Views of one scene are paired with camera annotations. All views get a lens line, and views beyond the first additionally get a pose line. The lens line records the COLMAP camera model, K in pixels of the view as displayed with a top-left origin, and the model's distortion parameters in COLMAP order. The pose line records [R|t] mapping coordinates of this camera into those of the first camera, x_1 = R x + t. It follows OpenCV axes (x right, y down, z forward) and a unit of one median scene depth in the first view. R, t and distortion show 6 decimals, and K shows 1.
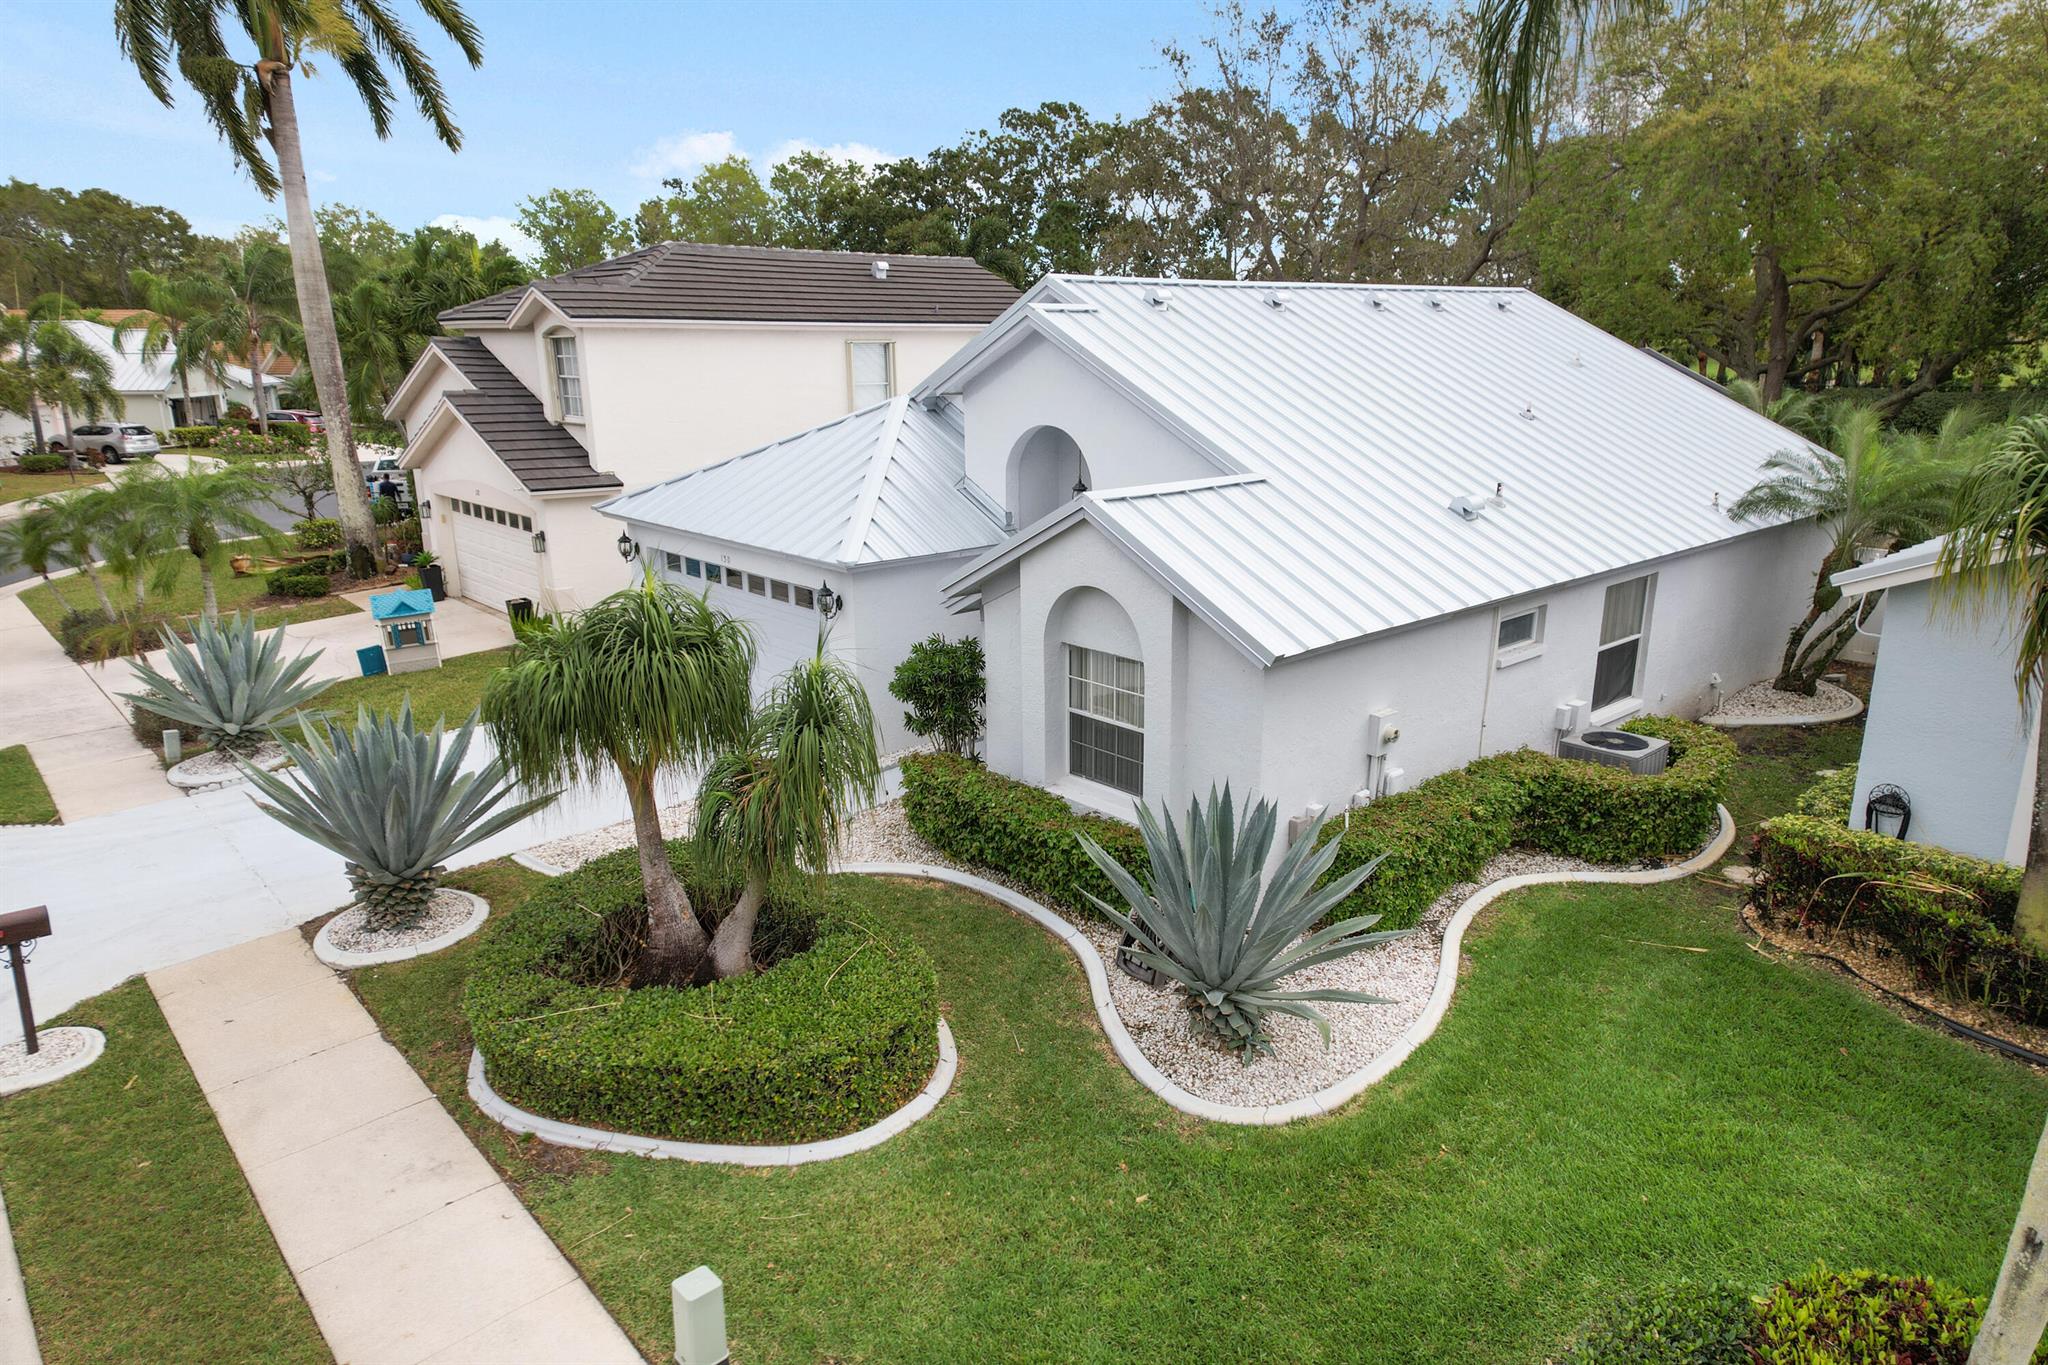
lens RADIAL K [[1270.0, 0, 1037.2], [0, 1270.0, 680.9], [0, 0, 1]] dist [0.082041, -0.063359]
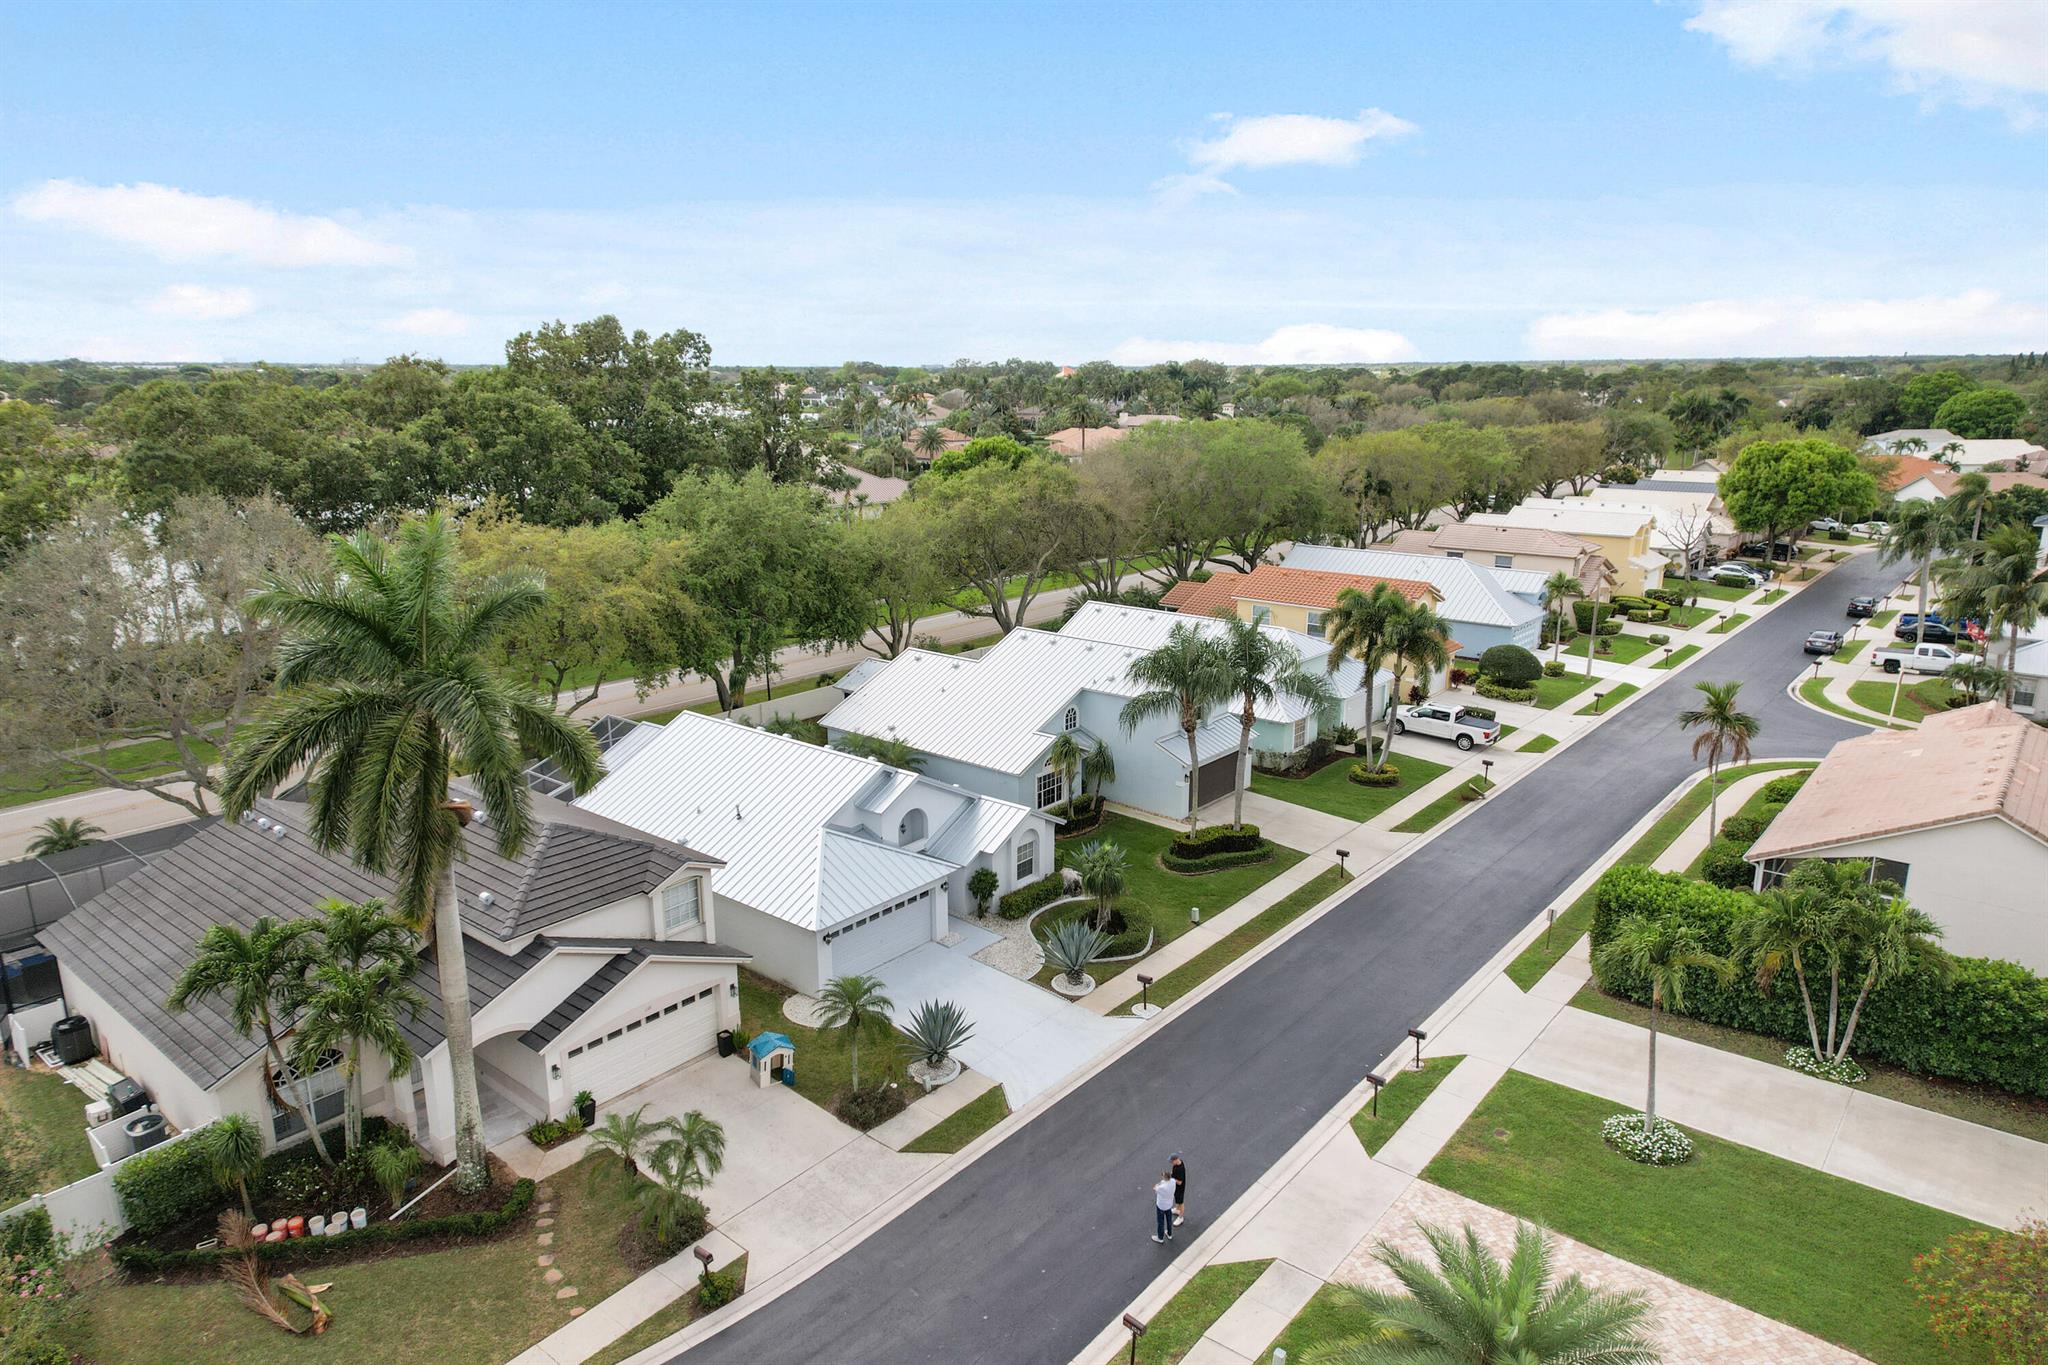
lens RADIAL K [[1291.9, 0, 1035.9], [0, 1291.9, 635.7], [0, 0, 1]] dist [0.047917, -0.002104]
pose [[-0.142413, -0.208462, 0.967606, -3.600934], [0.256852, 0.936300, 0.239521, -1.538939], [-0.955900, 0.282642, -0.079798, 1.064049]]
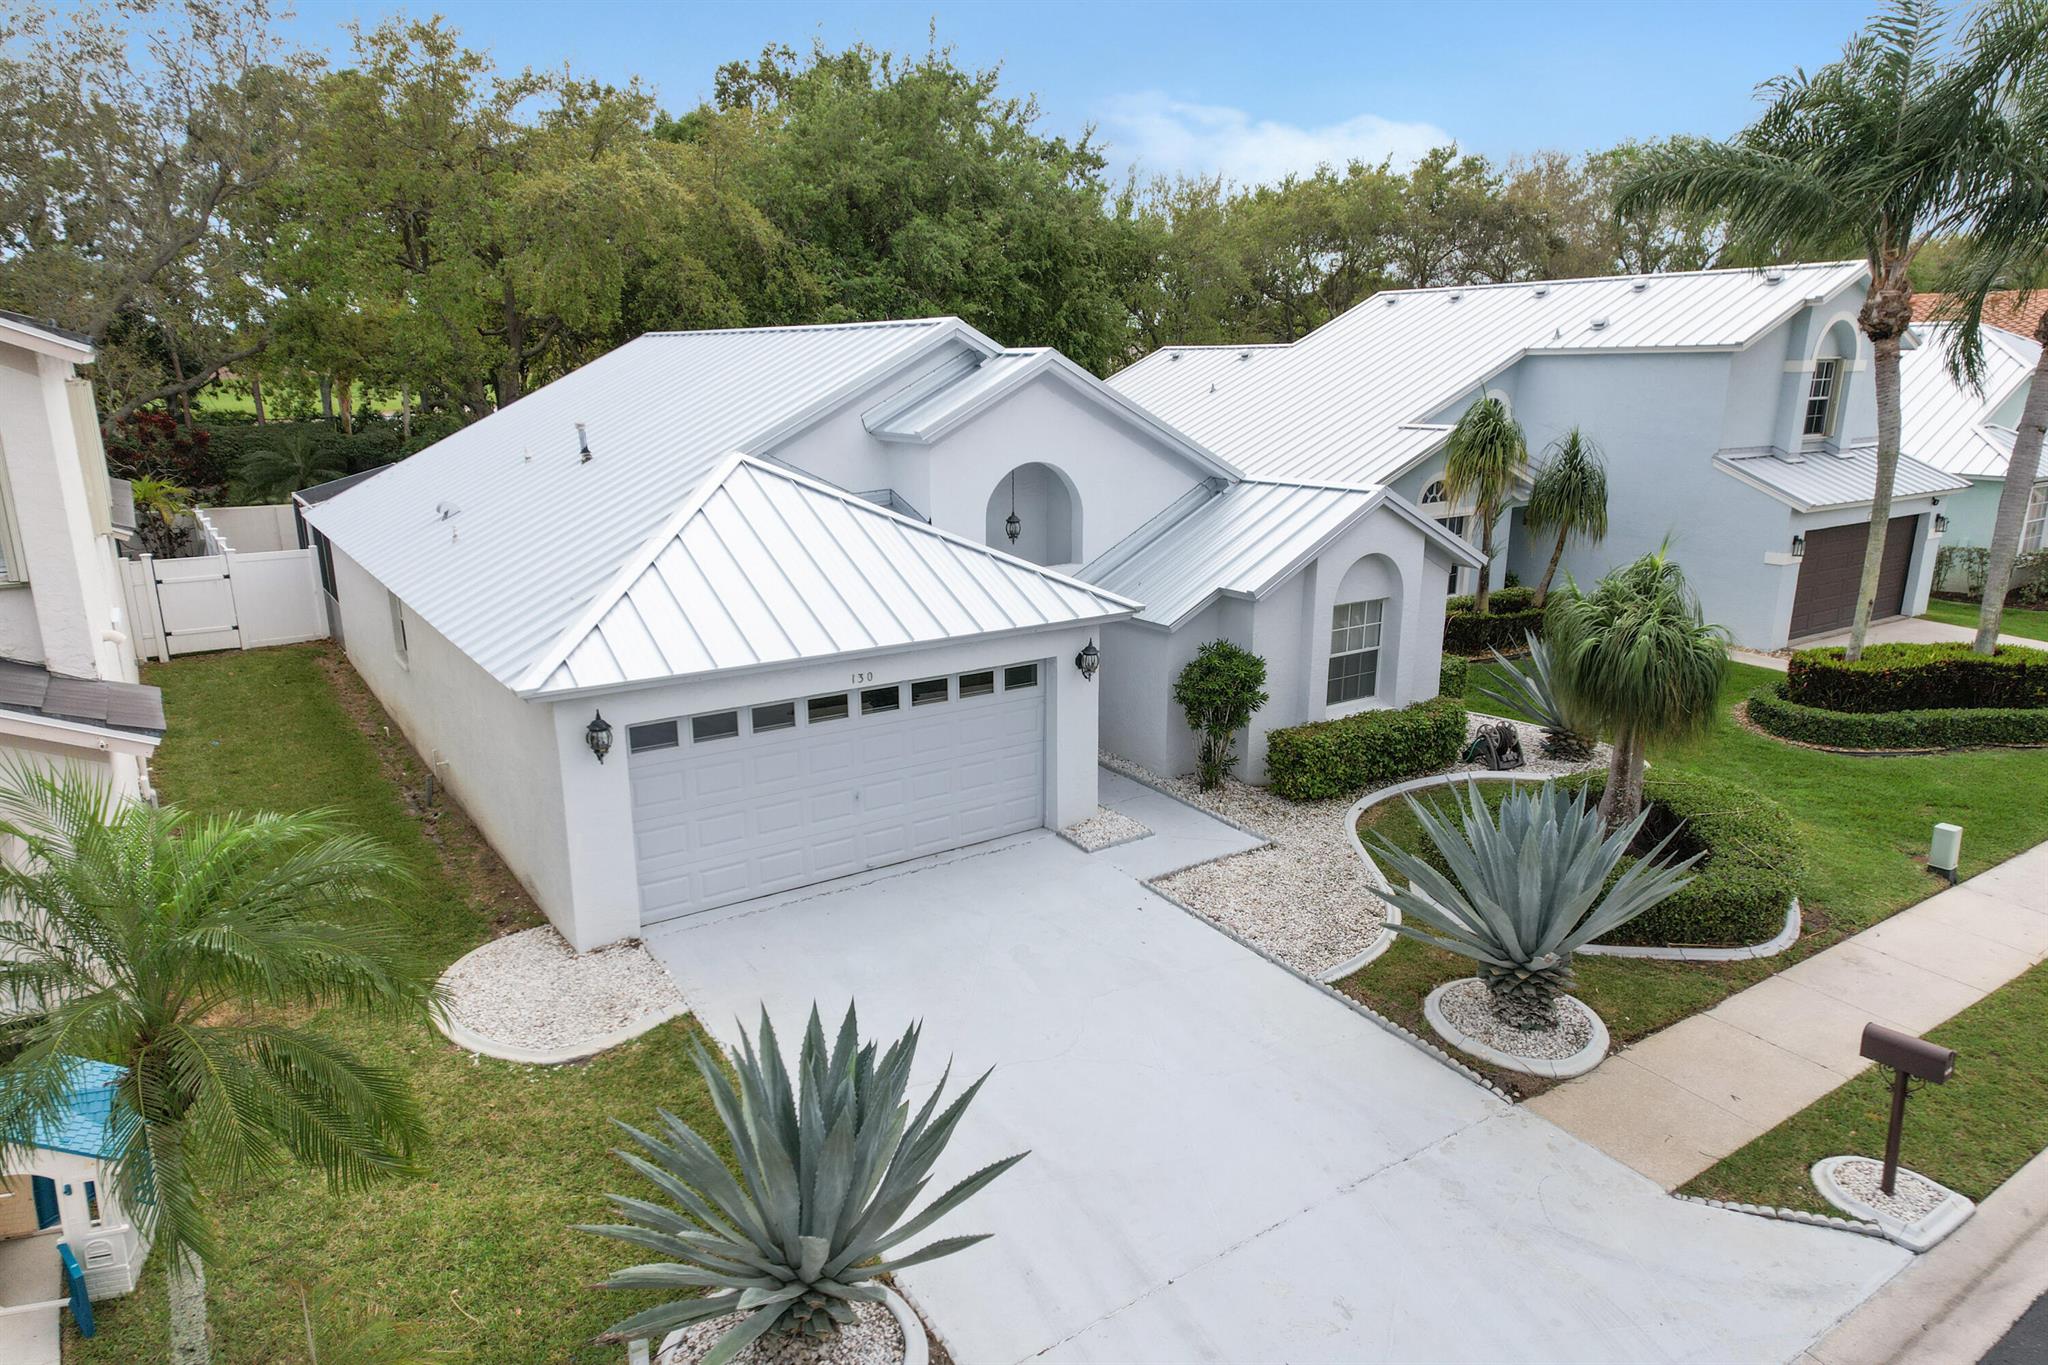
lens RADIAL K [[1270.0, 0, 1037.2], [0, 1270.0, 680.9], [0, 0, 1]] dist [0.082041, -0.063359]
pose [[0.135125, -0.240276, 0.961254, -1.296571], [0.258260, 0.945157, 0.199949, -0.296804], [-0.956579, 0.221236, 0.189768, 1.048177]]
